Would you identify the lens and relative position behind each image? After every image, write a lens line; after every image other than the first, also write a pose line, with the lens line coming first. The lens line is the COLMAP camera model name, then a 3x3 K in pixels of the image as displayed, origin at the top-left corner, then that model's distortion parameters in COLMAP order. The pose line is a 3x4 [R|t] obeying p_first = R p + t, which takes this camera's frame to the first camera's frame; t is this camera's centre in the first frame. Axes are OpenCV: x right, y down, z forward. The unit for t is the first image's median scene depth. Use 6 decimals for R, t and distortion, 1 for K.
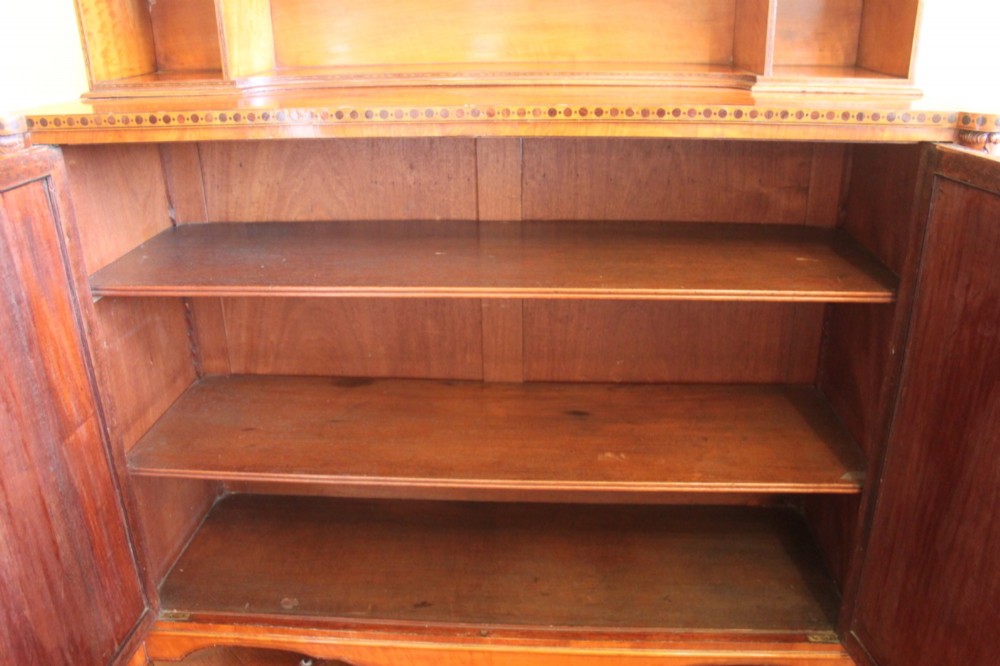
lens RADIAL K [[803.3, 0, 510.8], [0, 803.3, 333.0], [0, 0, 1]] dist [-0.160970, 0.139258]
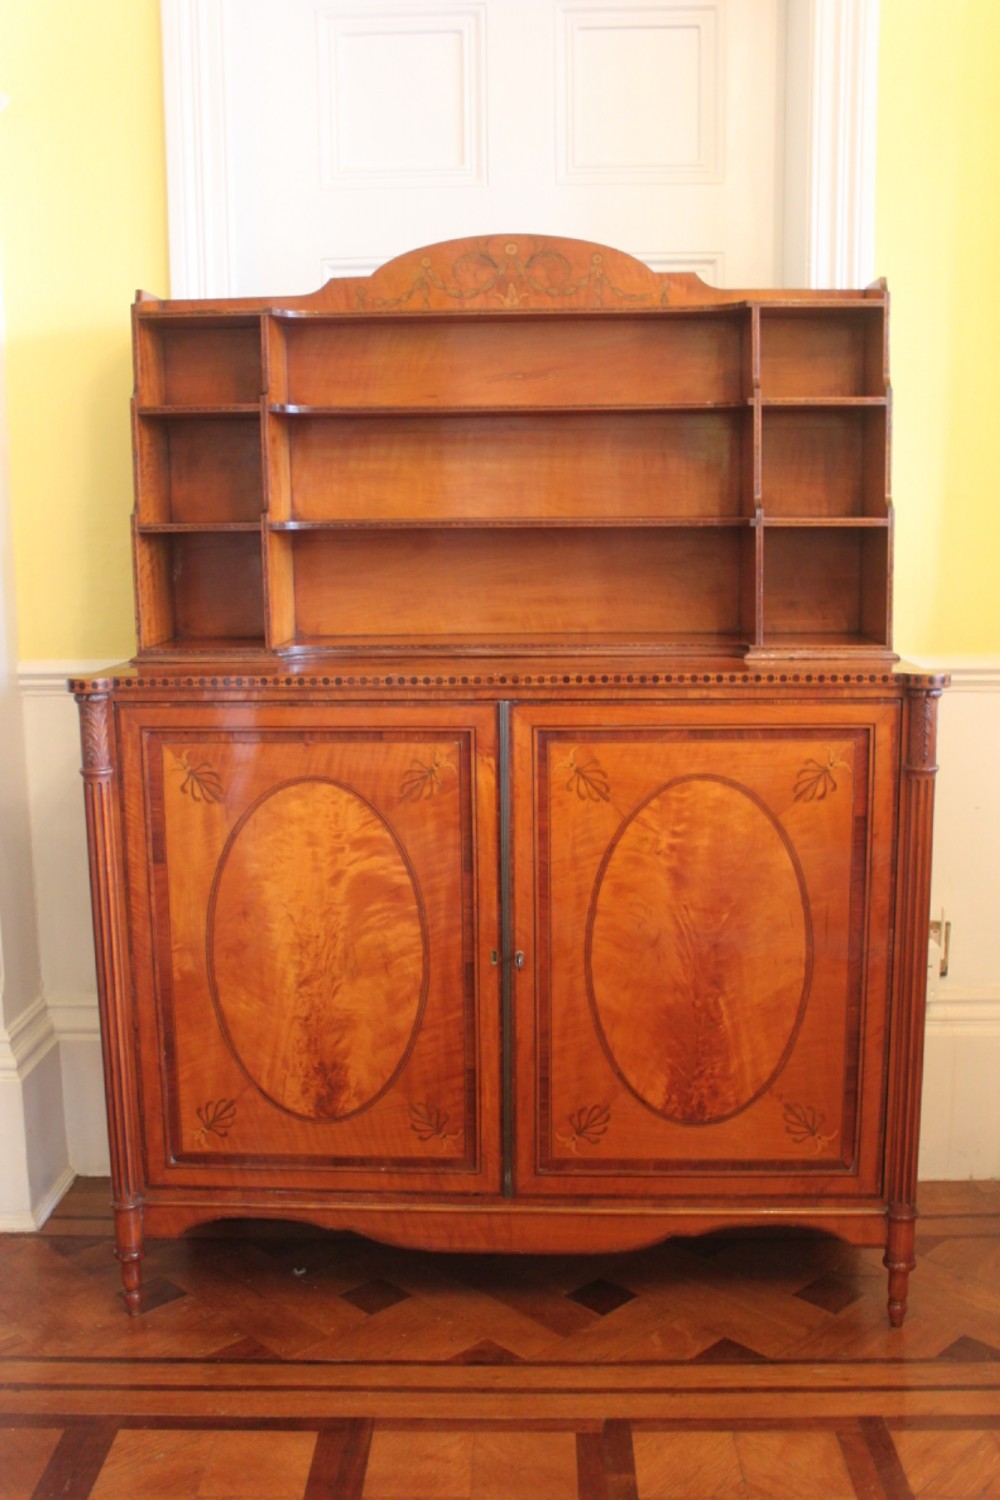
lens RADIAL K [[1442.2, 0, 495.0], [0, 1442.2, 788.3], [0, 0, 1]] dist [-0.116695, 0.106791]
pose [[0.999996, -0.002140, 0.001570, -0.047674], [0.002411, 0.979775, -0.200087, 0.255806], [-0.001110, 0.200090, 0.979777, -0.884526]]
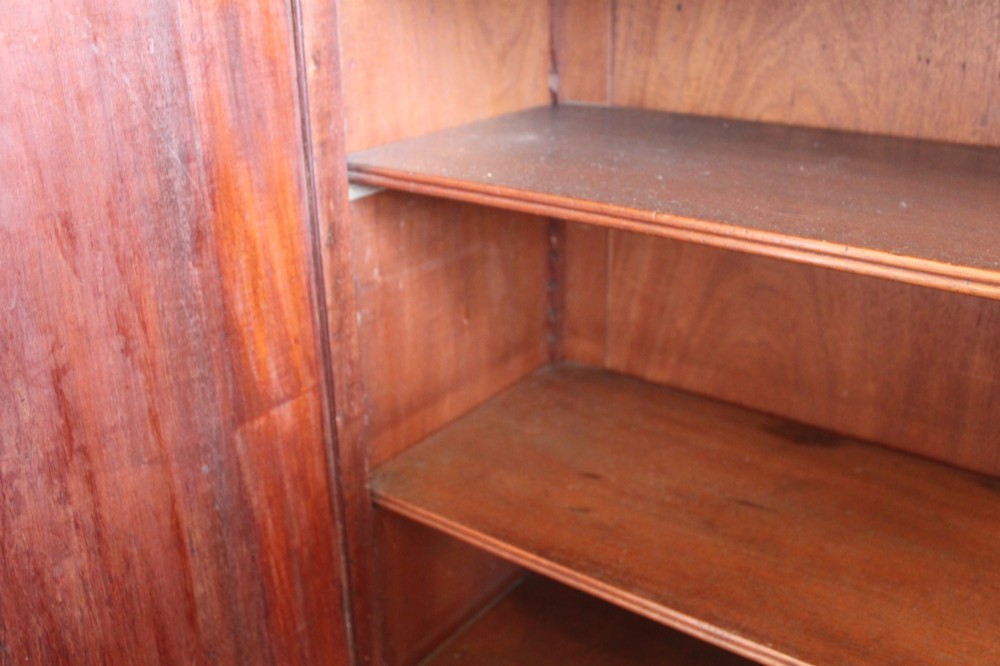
lens RADIAL K [[961.5, 0, 528.8], [0, 961.5, 329.6], [0, 0, 1]] dist [-0.116695, 0.106791]
pose [[0.849964, 0.204136, -0.485684, -0.071014], [-0.203339, 0.977561, 0.055025, -0.006768], [0.486019, 0.051989, 0.872401, 0.430240]]
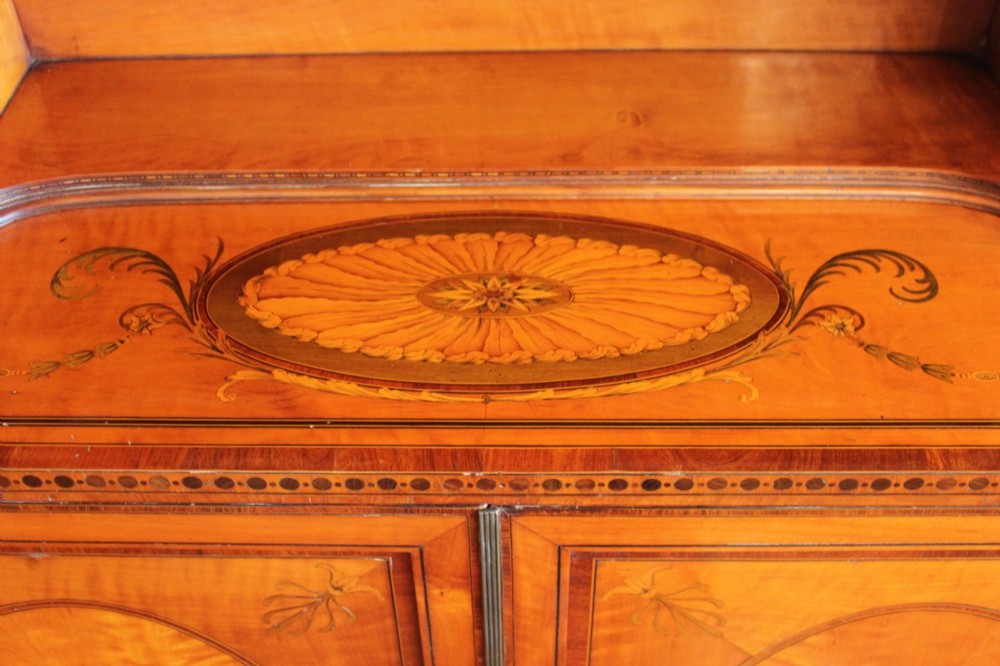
lens RADIAL K [[1128.3, 0, 500.0], [0, 1128.3, 333.0], [0, 0, 1]] dist [-0.048760, -0.000451]
pose [[0.999375, -0.027424, 0.022323, -0.038729], [0.017261, 0.929307, 0.368905, -0.475778], [-0.030862, -0.368289, 0.929199, 0.328203]]
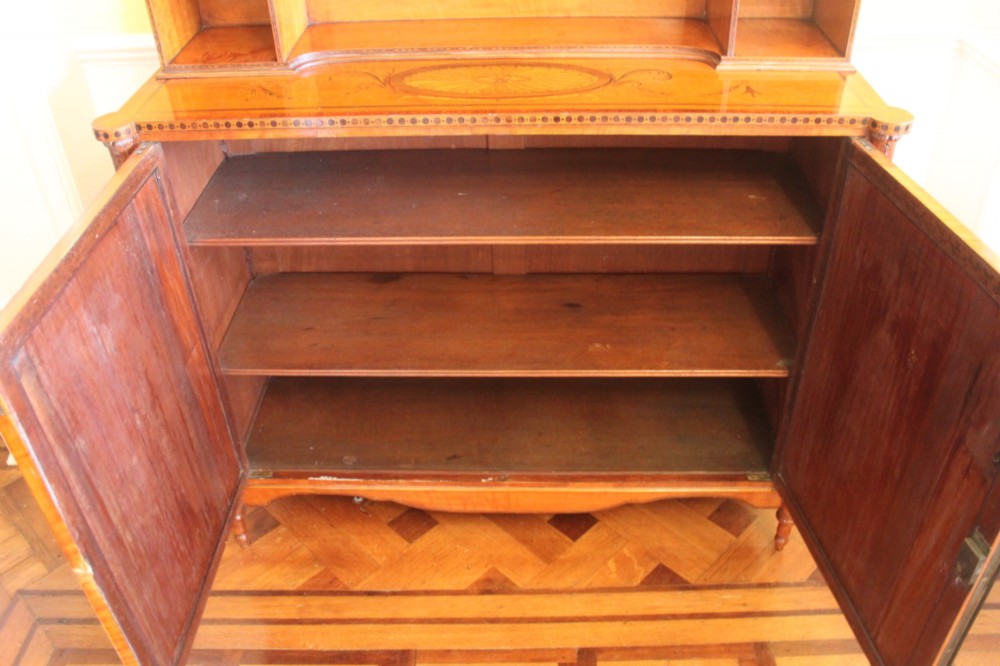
lens RADIAL K [[846.3, 0, 505.9], [0, 846.3, 319.6], [0, 0, 1]] dist [-0.113012, 0.010279]
pose [[0.999525, -0.024960, 0.018090, -0.049764], [0.019733, 0.968923, 0.246576, -0.235585], [-0.023682, -0.246102, 0.968955, -0.317597]]
